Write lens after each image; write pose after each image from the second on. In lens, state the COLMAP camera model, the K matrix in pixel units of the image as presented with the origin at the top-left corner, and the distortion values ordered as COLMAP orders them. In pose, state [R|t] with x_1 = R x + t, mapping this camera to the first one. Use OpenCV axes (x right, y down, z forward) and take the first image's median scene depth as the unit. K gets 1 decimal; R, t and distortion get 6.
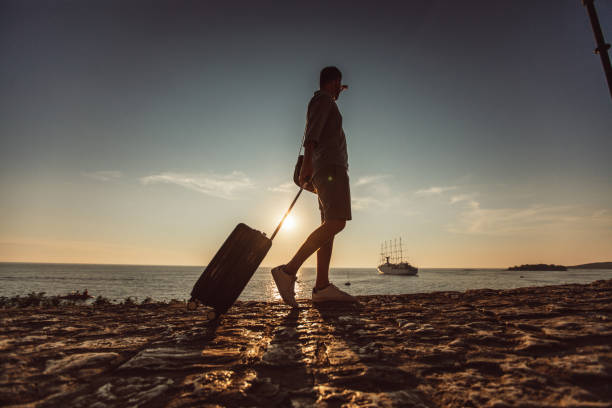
lens RADIAL K [[280.5, 0, 290.3], [0, 280.5, 204.7], [0, 0, 1]] dist [-0.033251, 0.006380]
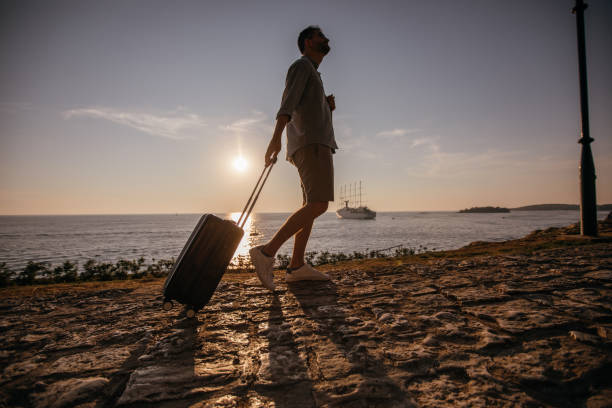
lens RADIAL K [[305.9, 0, 289.2], [0, 305.9, 201.8], [0, 0, 1]] dist [-0.040254, 0.010310]
pose [[0.988754, -0.020293, 0.148165, -0.121149], [-0.008763, 0.981186, 0.192866, -0.262796], [-0.149291, -0.191995, 0.969974, -0.004882]]
